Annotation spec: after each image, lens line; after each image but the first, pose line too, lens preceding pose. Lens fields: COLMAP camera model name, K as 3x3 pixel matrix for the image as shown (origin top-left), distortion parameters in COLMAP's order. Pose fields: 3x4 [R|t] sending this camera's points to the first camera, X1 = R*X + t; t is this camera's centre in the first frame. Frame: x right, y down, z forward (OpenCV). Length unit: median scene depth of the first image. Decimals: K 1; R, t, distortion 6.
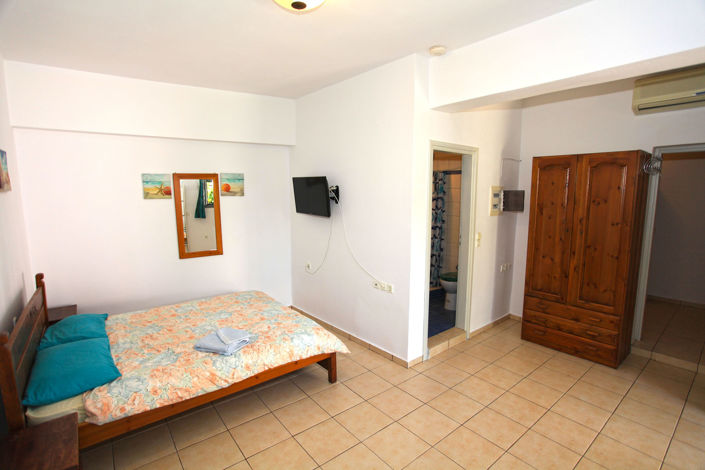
lens RADIAL K [[343.6, 0, 352.5], [0, 343.6, 235.0], [0, 0, 1]] dist [-0.072479, 0.033594]
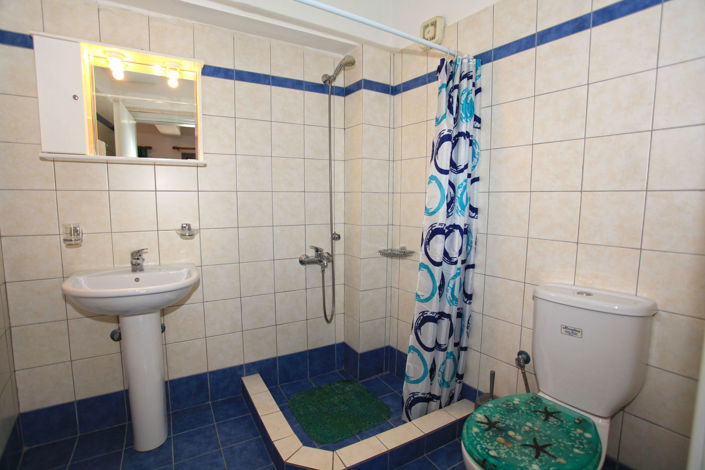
lens RADIAL K [[343.6, 0, 352.5], [0, 343.6, 235.0], [0, 0, 1]] dist [-0.072479, 0.033594]
pose [[0.998152, 0.012762, -0.059414, 0.171433], [-0.014201, 0.999614, -0.023866, -0.007972], [0.059086, 0.024666, 0.997948, 0.676941]]
